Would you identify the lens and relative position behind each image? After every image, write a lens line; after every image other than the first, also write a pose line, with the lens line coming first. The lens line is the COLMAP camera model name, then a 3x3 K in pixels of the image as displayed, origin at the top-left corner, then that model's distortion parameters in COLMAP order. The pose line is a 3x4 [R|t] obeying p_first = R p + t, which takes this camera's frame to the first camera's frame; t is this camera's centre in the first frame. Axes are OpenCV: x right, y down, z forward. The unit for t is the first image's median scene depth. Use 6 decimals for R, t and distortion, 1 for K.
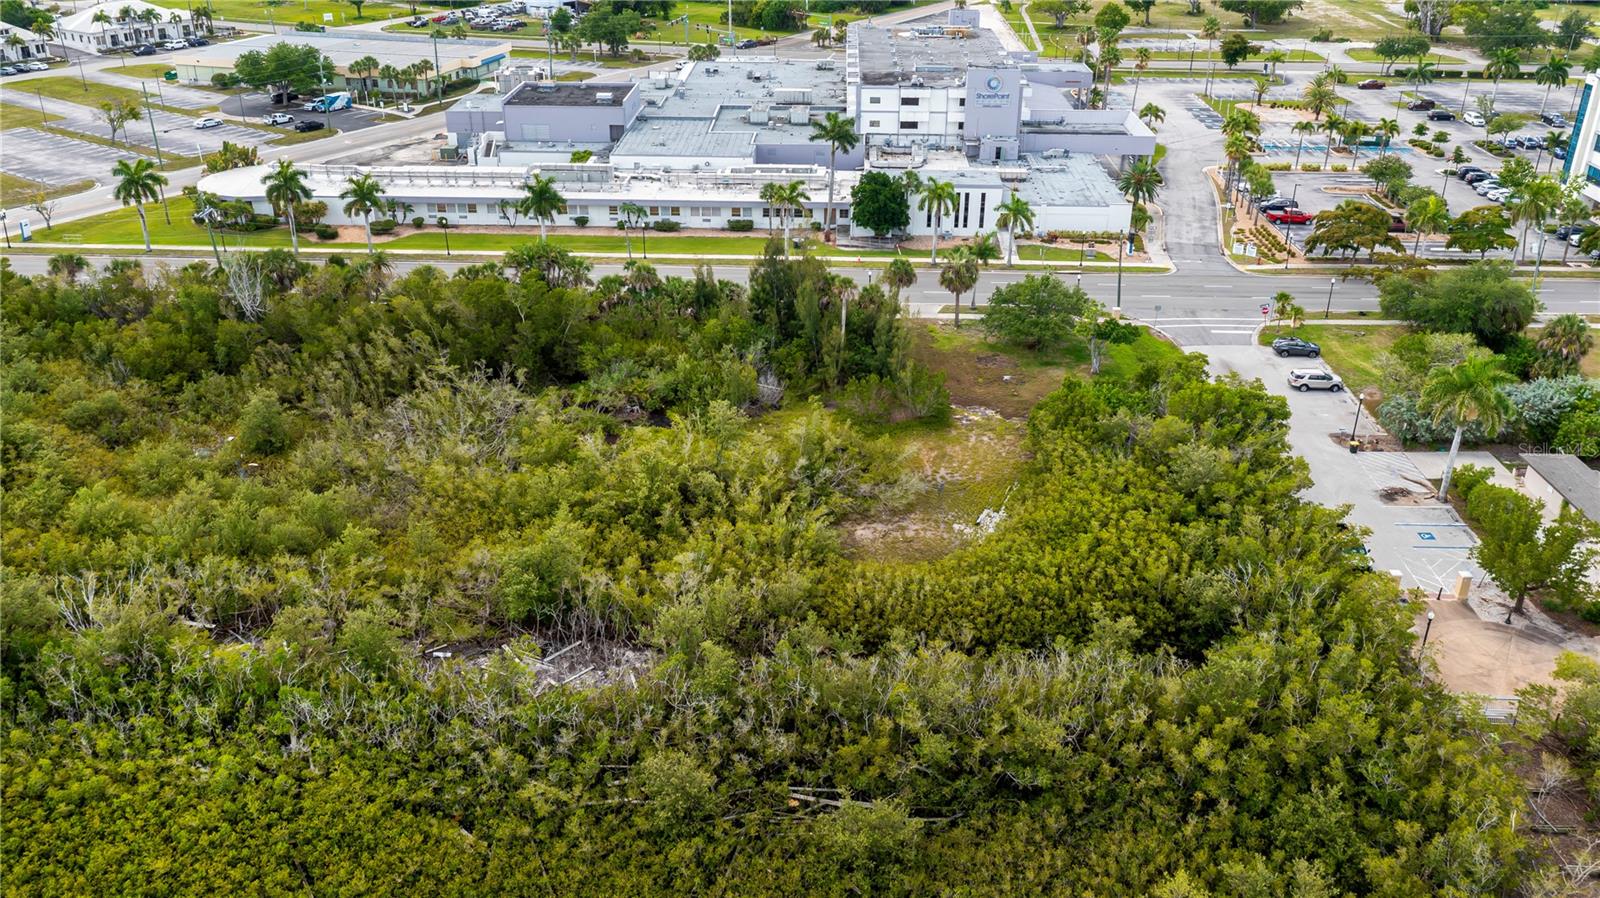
lens RADIAL K [[1233.0, 0, 806.9], [0, 1233.0, 476.0], [0, 0, 1]] dist [-0.004455, -0.004103]
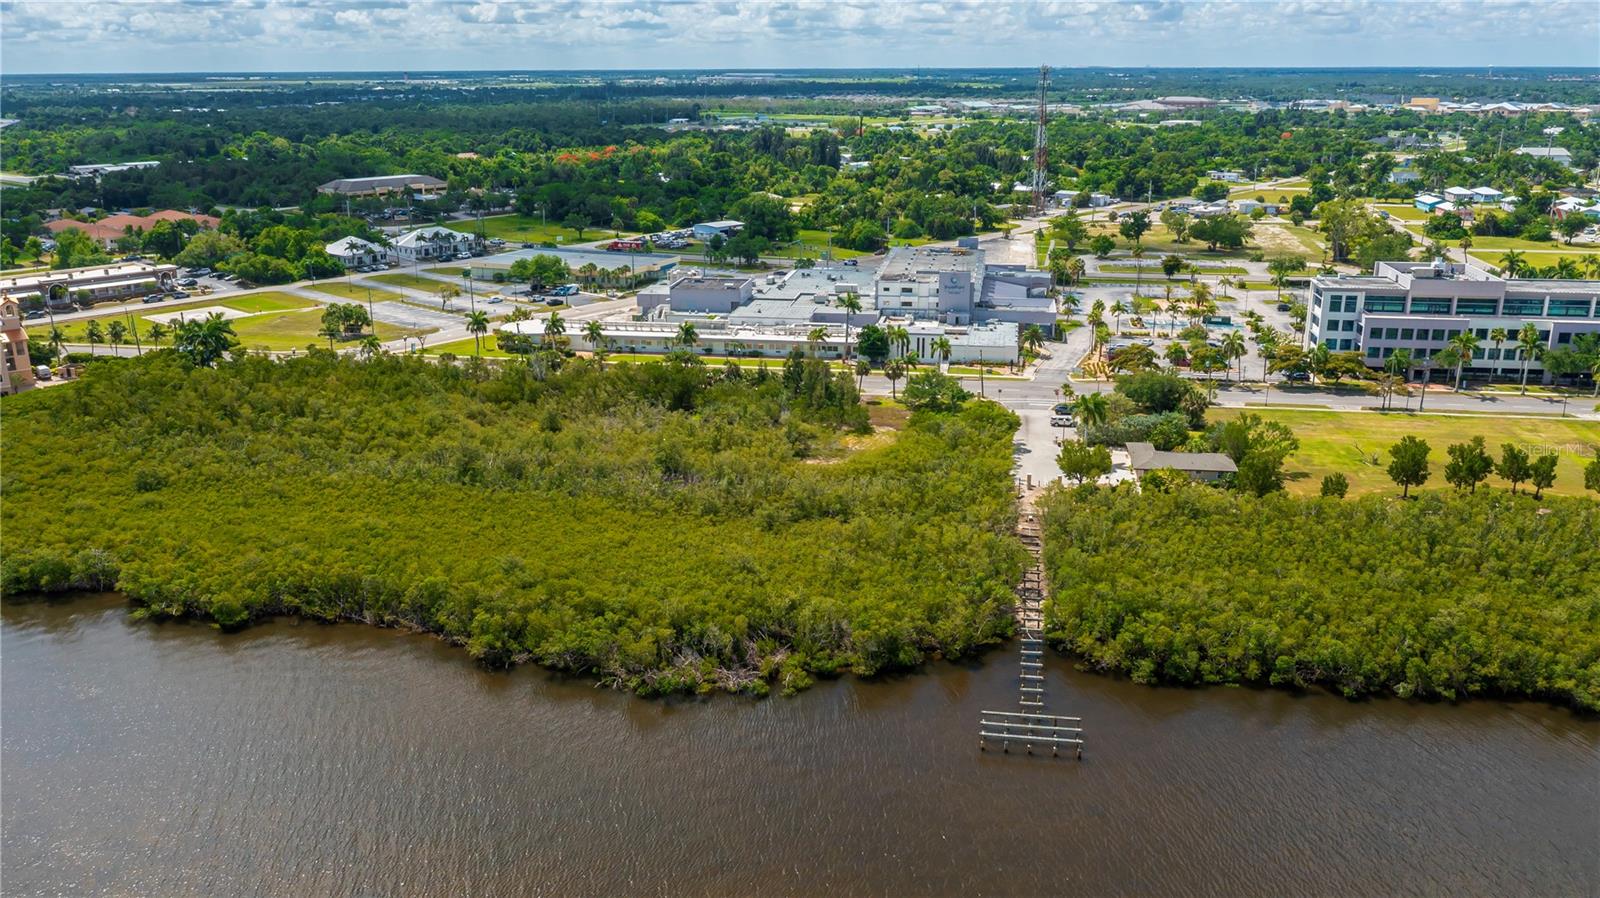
lens RADIAL K [[1253.8, 0, 800.0], [0, 1253.8, 449.0], [0, 0, 1]] dist [-0.016349, 0.009801]
pose [[0.990652, 0.030025, -0.133065, 0.135792], [-0.054764, 0.980952, -0.186368, 0.184839], [0.124935, 0.191913, 0.973427, -0.504309]]
